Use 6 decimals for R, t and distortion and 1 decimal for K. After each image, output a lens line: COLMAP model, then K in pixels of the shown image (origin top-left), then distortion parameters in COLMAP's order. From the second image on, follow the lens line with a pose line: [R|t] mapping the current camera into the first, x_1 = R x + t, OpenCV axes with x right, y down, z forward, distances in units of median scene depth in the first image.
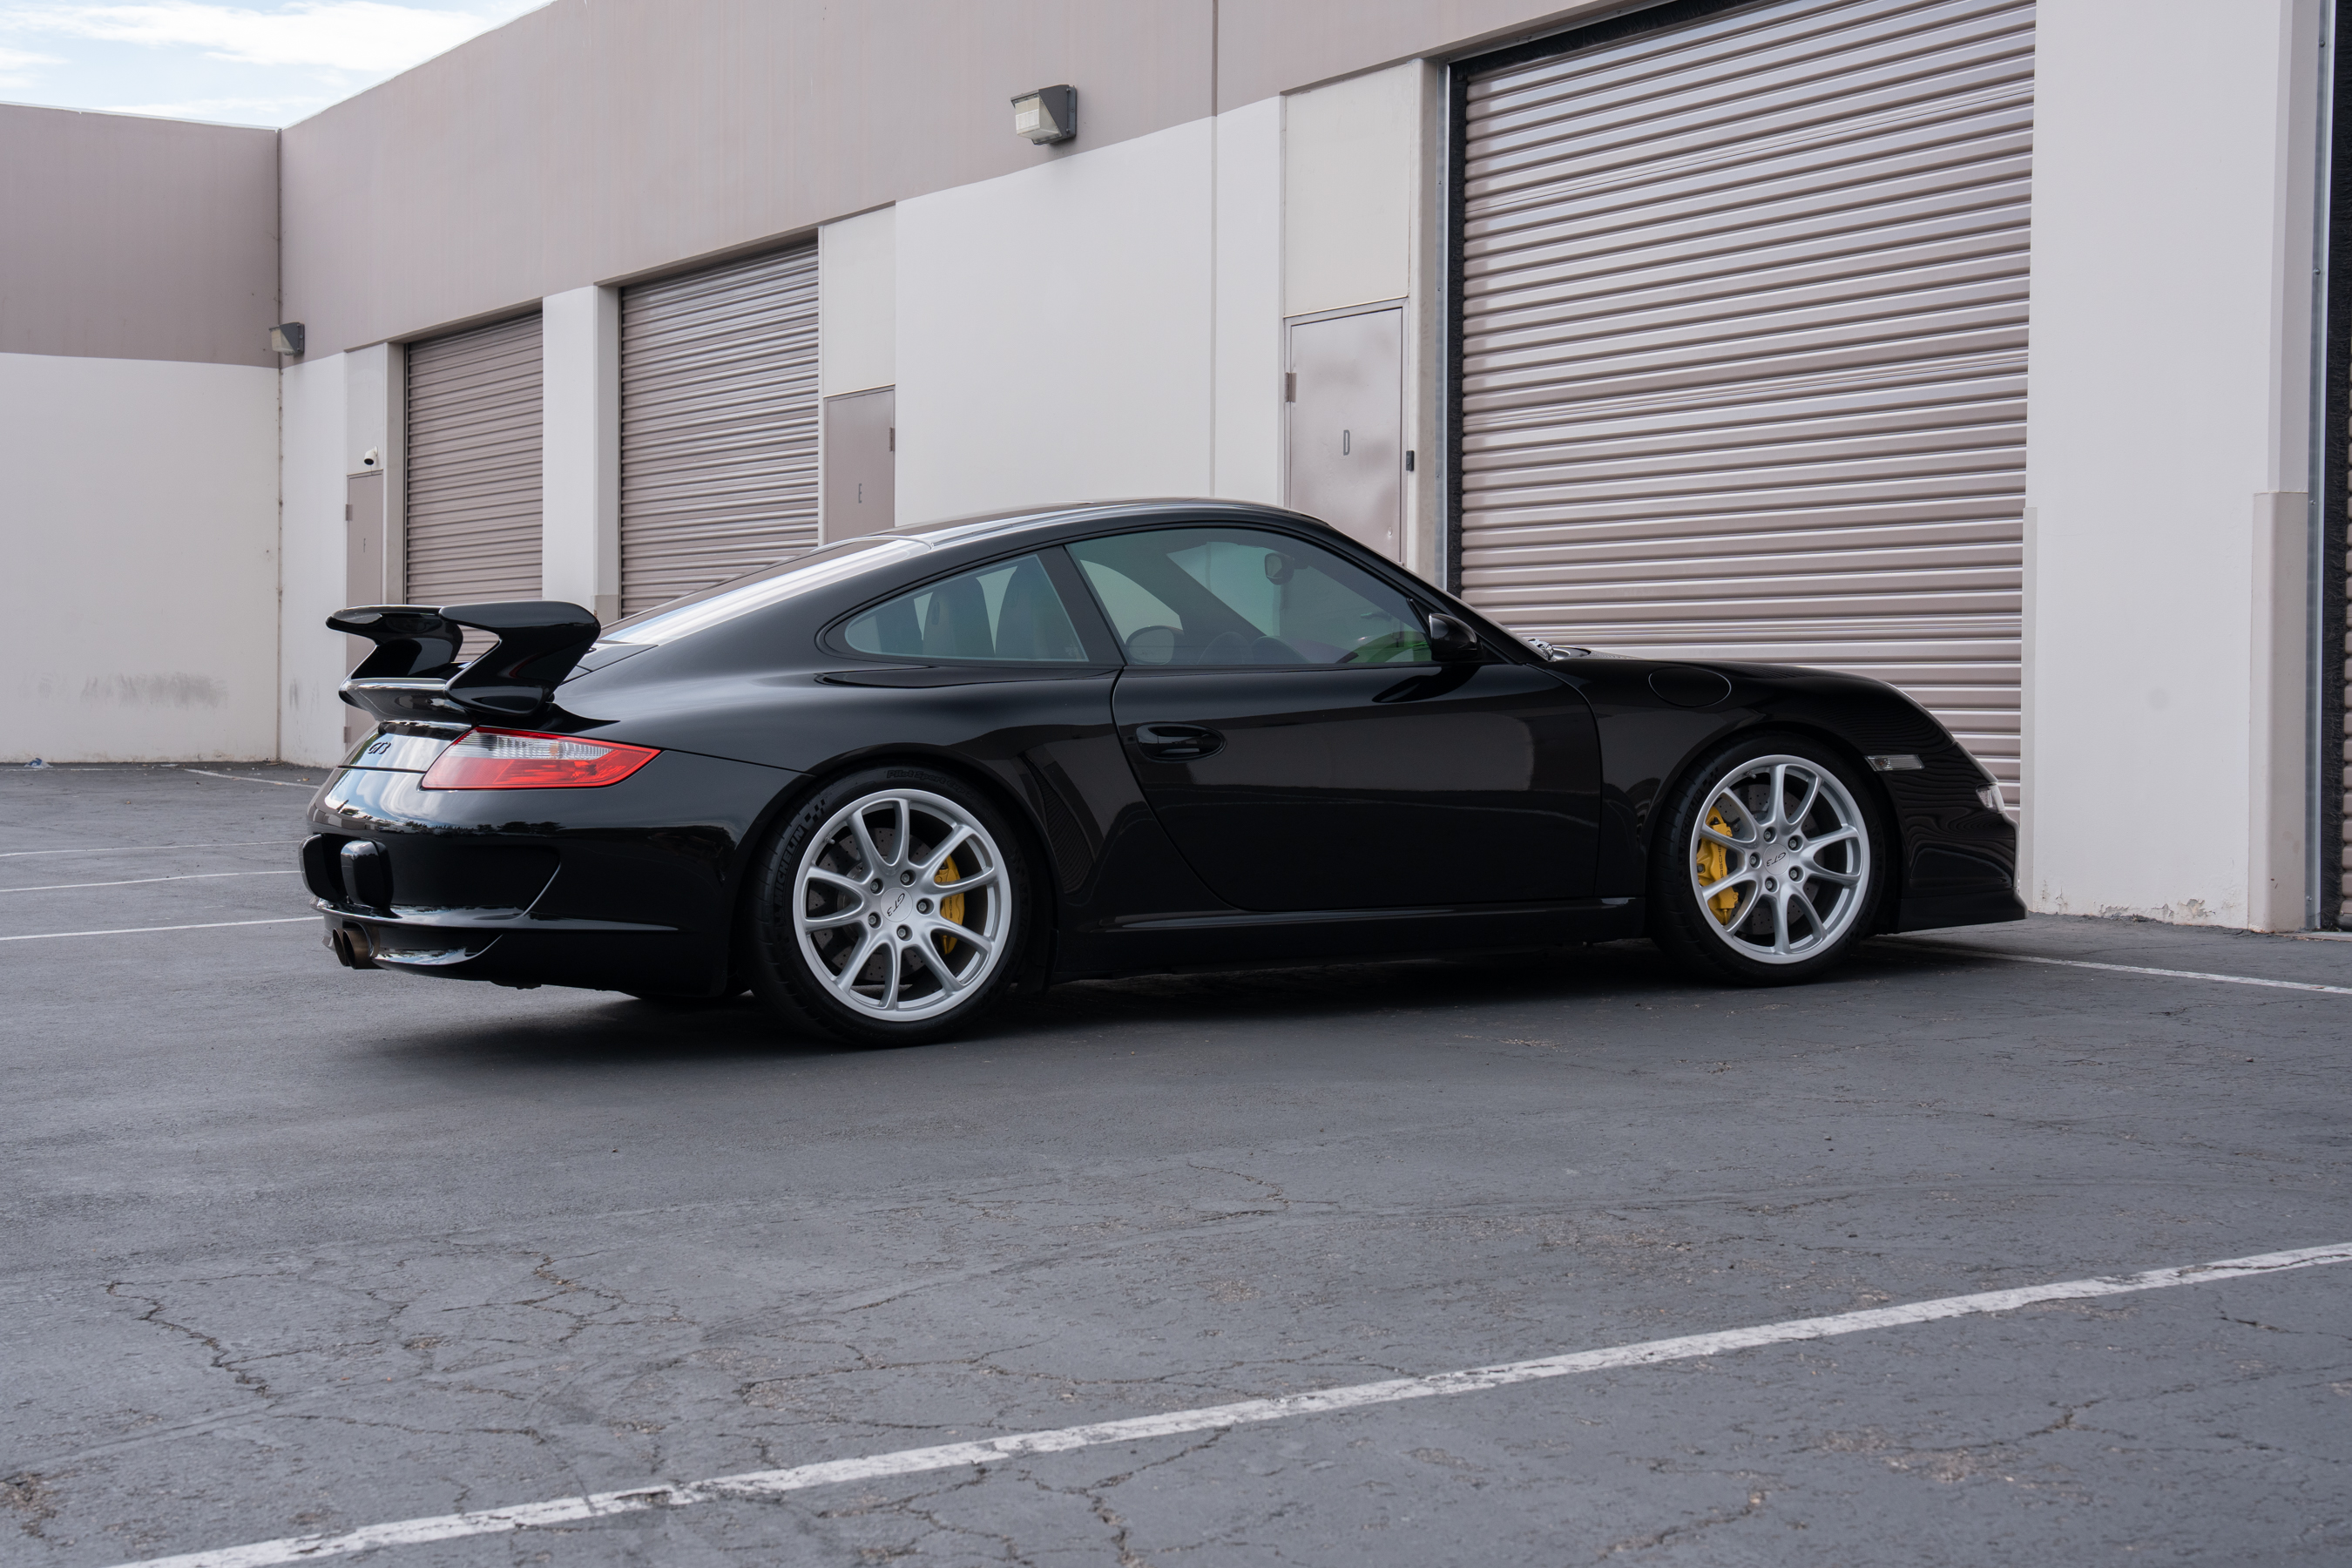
lens RADIAL K [[4098.8, 0, 1161.4], [0, 4098.8, 787.2], [0, 0, 1]] dist [0.275119, 0.000000]
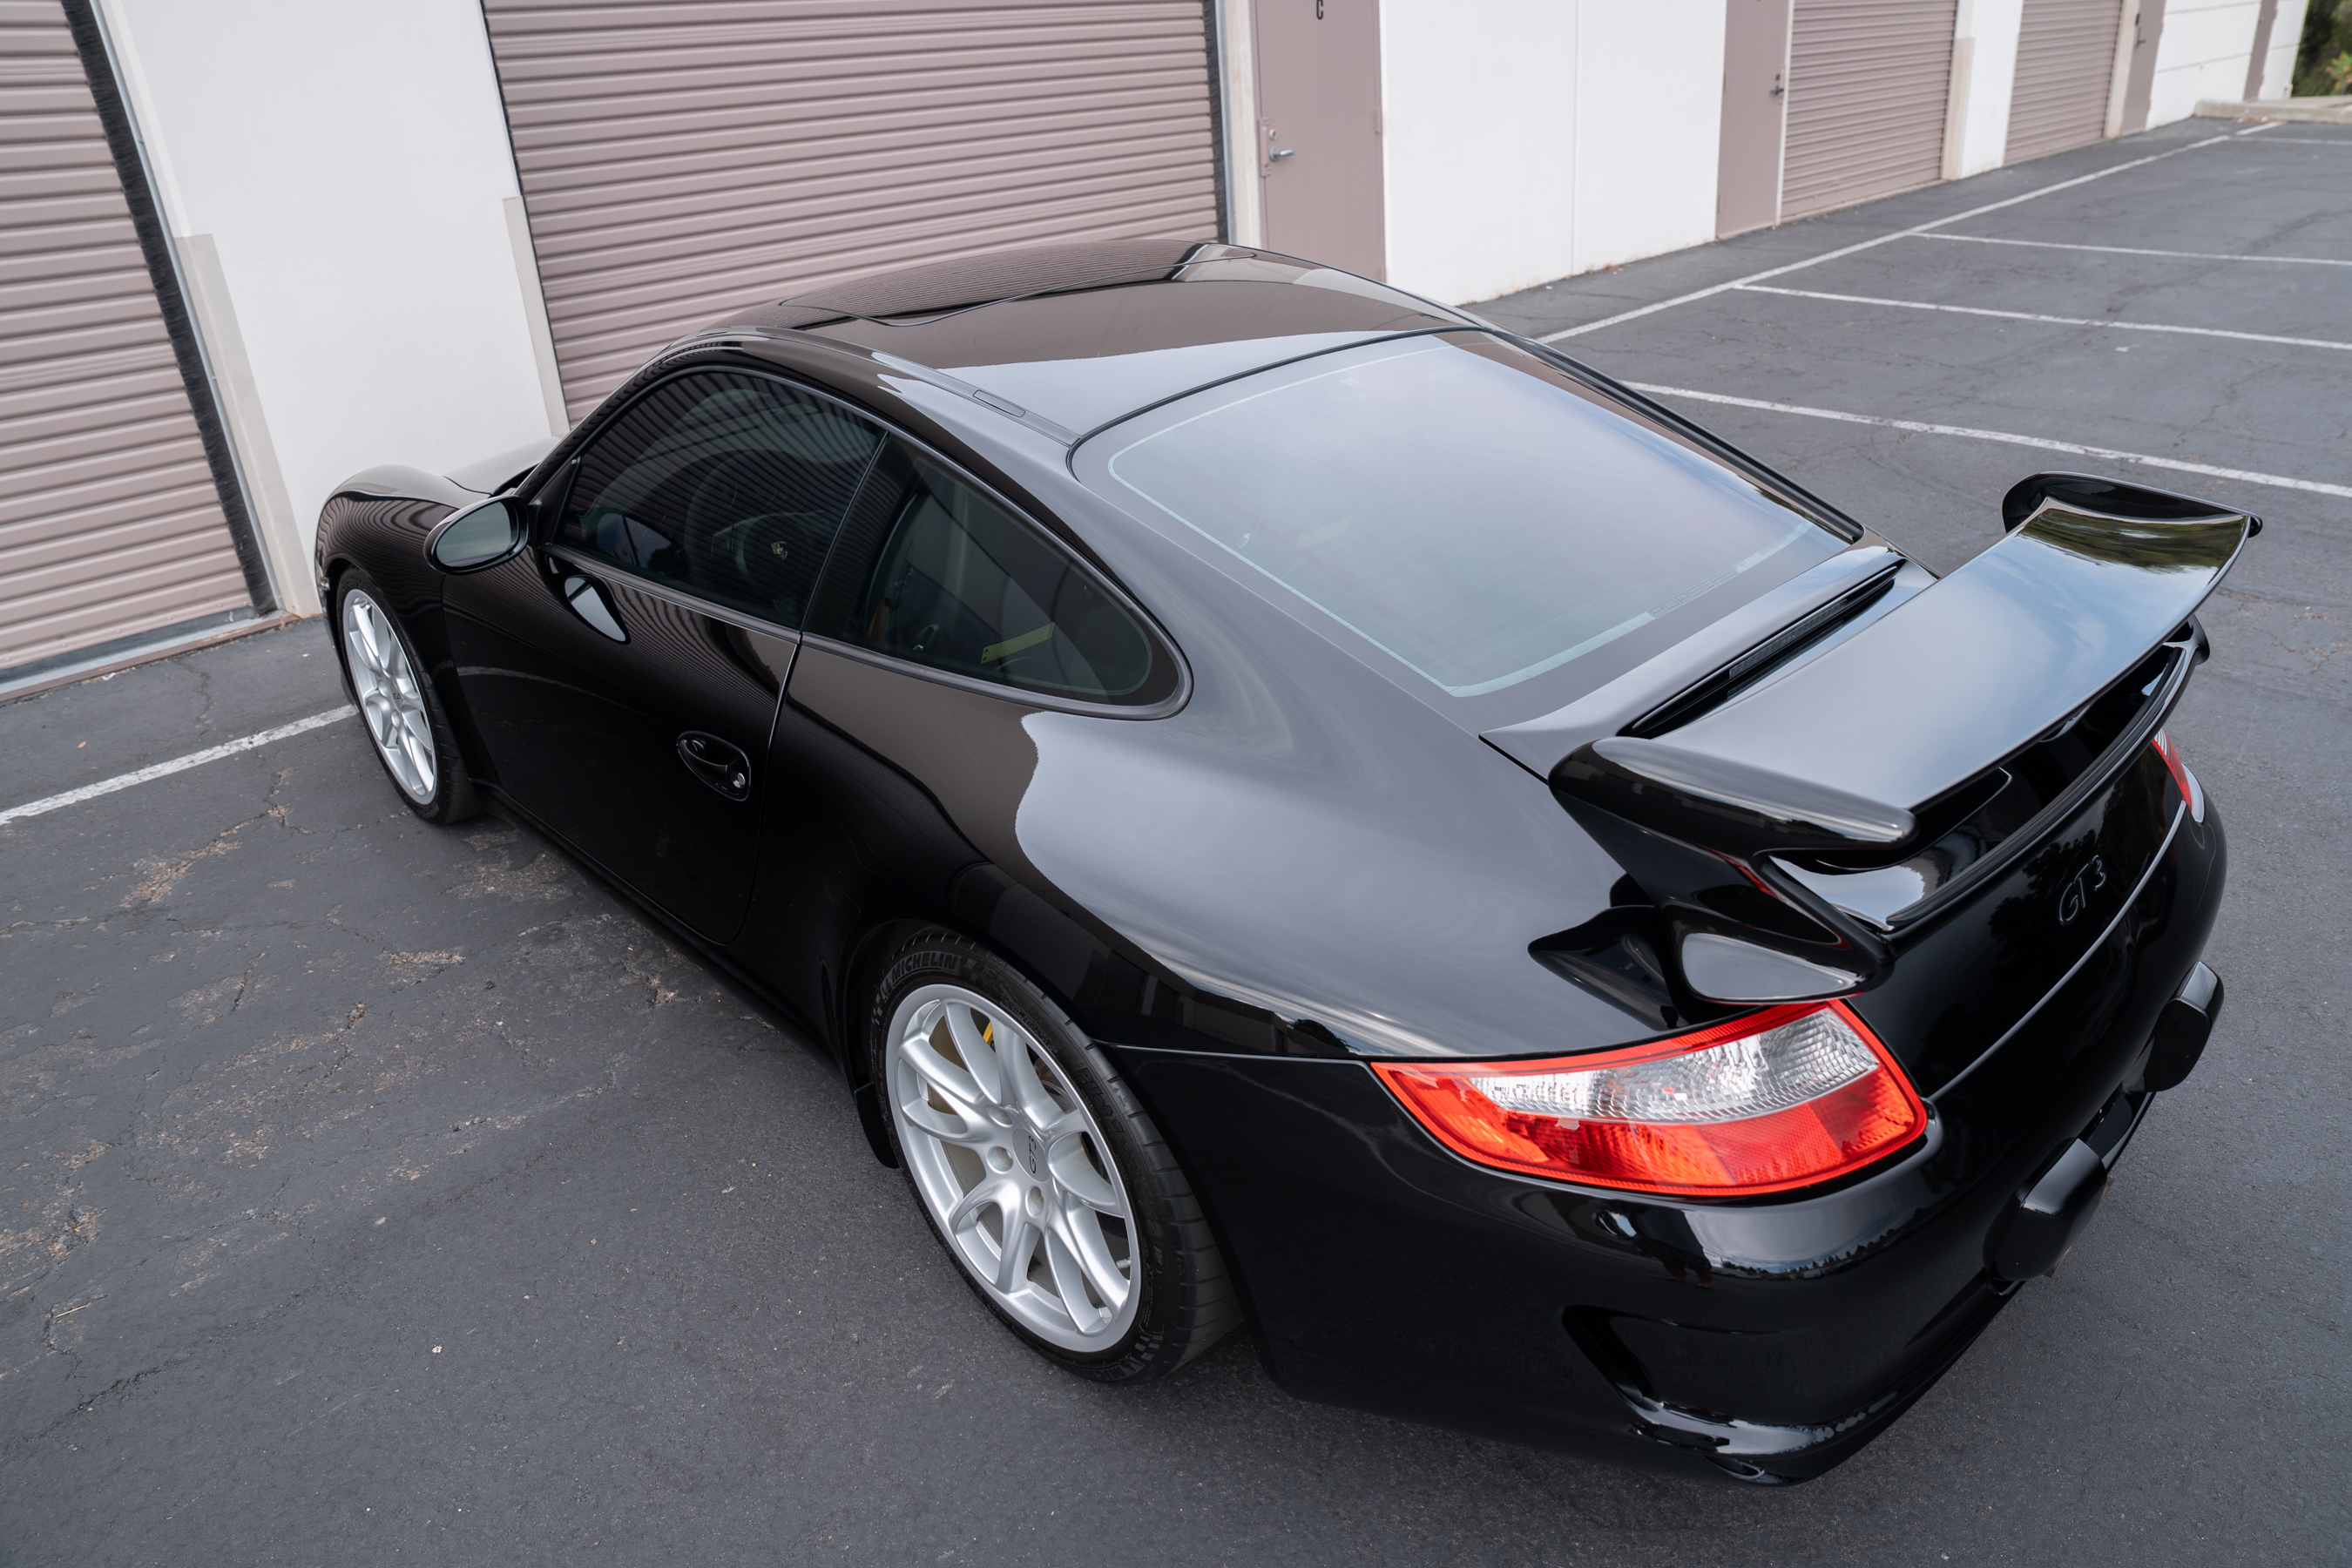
lens RADIAL K [[1588.3, 0, 1170.3], [0, 1588.3, 780.5], [0, 0, 1]] dist [-0.075433, 0.048678]
pose [[-0.343081, -0.376396, 0.860593, -0.279507], [0.086913, 0.899550, 0.428084, -0.101375], [-0.935276, 0.221665, -0.275905, 1.045829]]
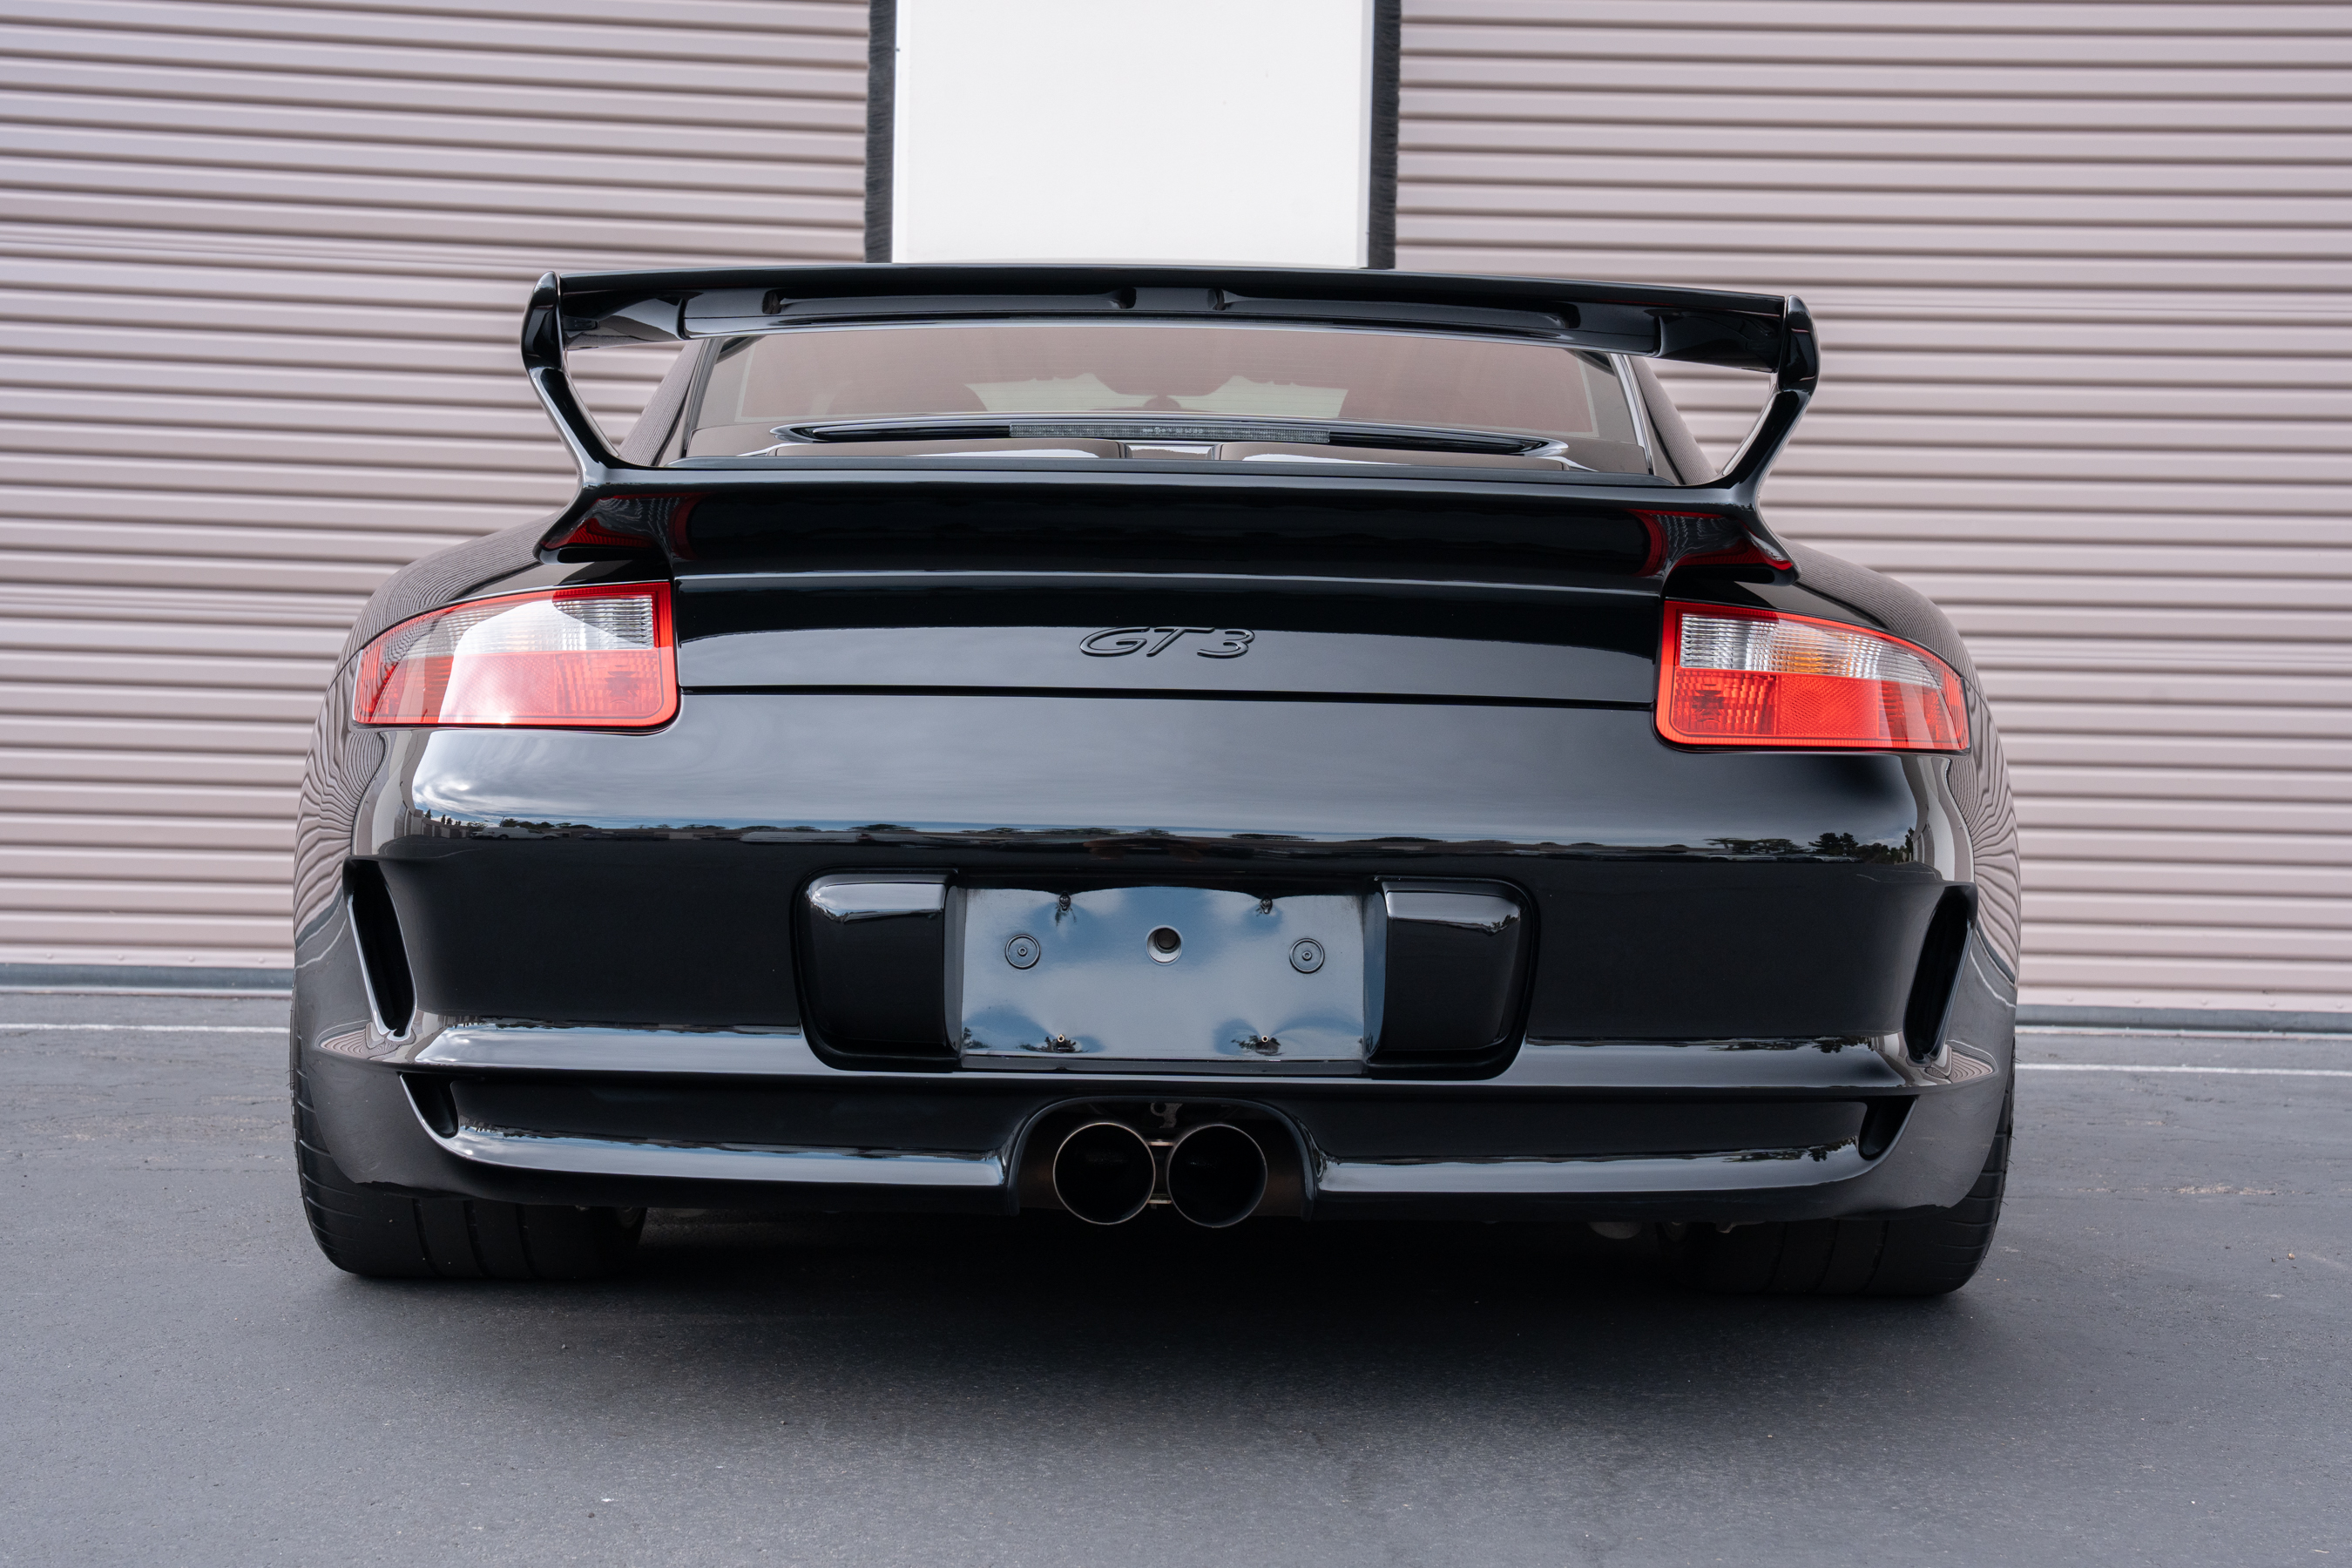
lens RADIAL K [[3724.6, 0, 1202.1], [0, 3724.6, 766.3], [0, 0, 1]] dist [0.289155, 0.000000]
pose [[0.393803, 0.033198, 0.918595, -0.458475], [-0.000545, 0.999356, -0.035883, 0.013331], [-0.919195, 0.013630, 0.393568, 0.780149]]
